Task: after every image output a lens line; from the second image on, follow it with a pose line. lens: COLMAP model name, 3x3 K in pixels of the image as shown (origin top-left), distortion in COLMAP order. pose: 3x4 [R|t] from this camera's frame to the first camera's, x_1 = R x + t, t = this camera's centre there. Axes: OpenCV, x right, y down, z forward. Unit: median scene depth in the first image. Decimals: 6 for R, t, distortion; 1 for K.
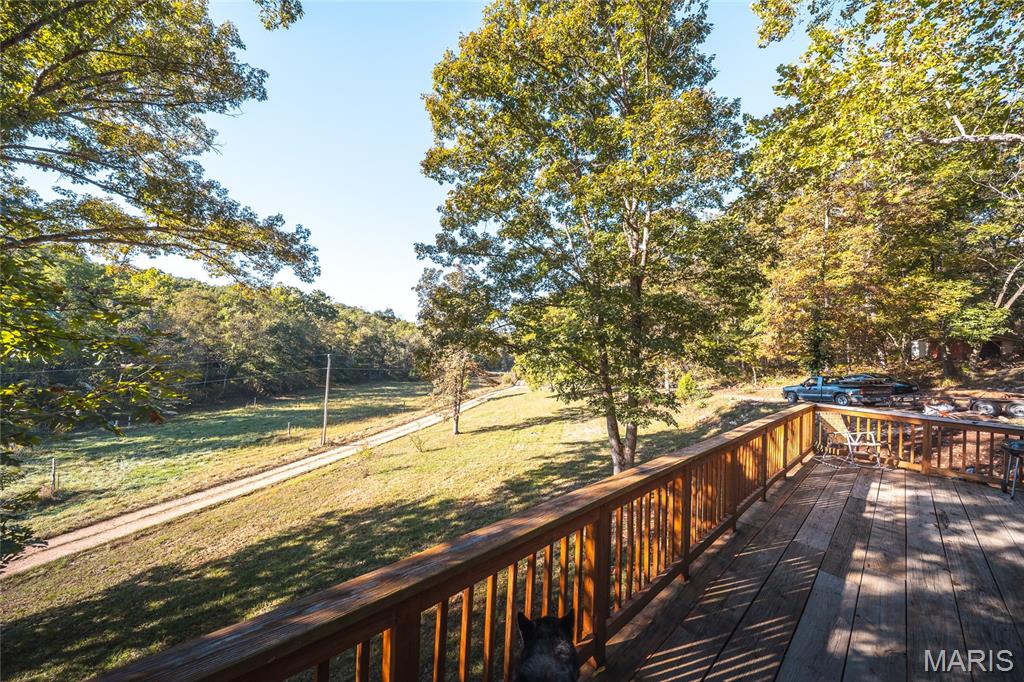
lens RADIAL K [[364.7, 0, 515.1], [0, 364.7, 350.5], [0, 0, 1]] dist [-0.001611, -0.000235]
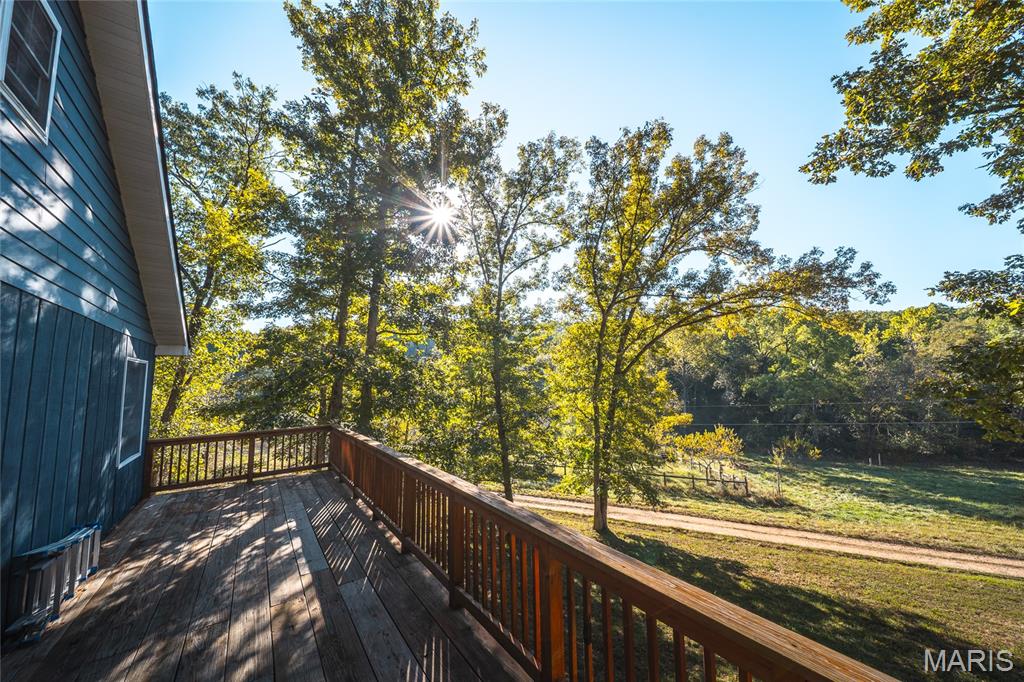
lens RADIAL K [[364.7, 0, 515.1], [0, 364.7, 350.5], [0, 0, 1]] dist [-0.001611, -0.000235]
pose [[-0.137734, -0.123927, -0.982686, 0.395273], [0.009268, 0.991937, -0.126393, 0.010710], [0.990426, -0.026516, -0.135475, 0.350347]]
